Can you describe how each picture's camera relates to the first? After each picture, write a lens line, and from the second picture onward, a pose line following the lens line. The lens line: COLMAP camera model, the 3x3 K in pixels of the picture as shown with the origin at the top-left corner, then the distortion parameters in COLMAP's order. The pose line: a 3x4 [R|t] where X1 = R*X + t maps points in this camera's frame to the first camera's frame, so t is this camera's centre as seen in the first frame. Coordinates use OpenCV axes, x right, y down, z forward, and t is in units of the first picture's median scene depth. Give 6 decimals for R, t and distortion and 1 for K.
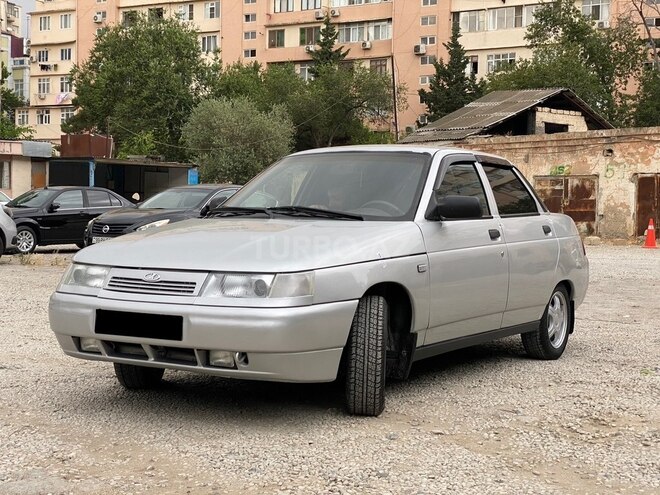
lens RADIAL K [[975.7, 0, 331.9], [0, 975.7, 245.5], [0, 0, 1]] dist [0.099531, 0.000000]
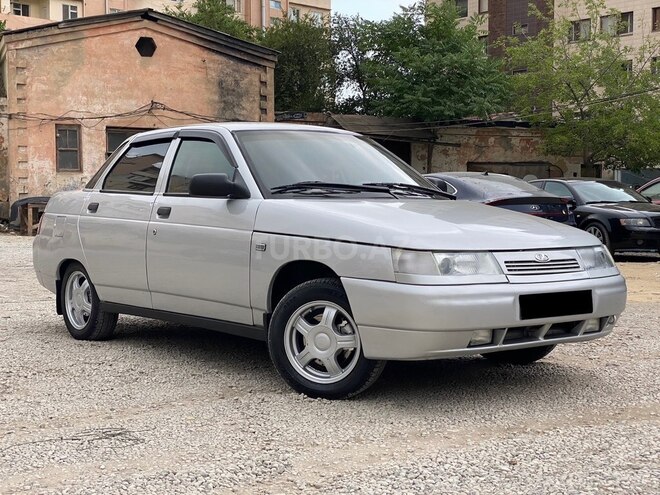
lens RADIAL K [[975.7, 0, 310.6], [0, 975.7, 224.4], [0, 0, 1]] dist [0.099531, 0.000000]
pose [[0.323592, -0.033632, 0.945599, -0.706988], [0.030052, 0.999229, 0.025255, -0.019999], [-0.945720, 0.020245, 0.324353, 0.520368]]
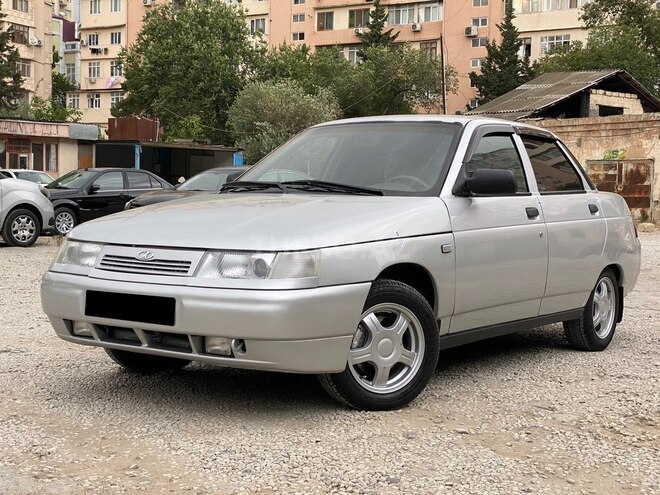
lens RADIAL K [[975.7, 0, 329.4], [0, 975.7, 250.6], [0, 0, 1]] dist [0.099531, 0.000000]
pose [[0.998538, 0.009167, -0.053273, 0.020226], [-0.008120, 0.999770, 0.019835, 0.005168], [0.053443, -0.019373, 0.998383, 0.060813]]
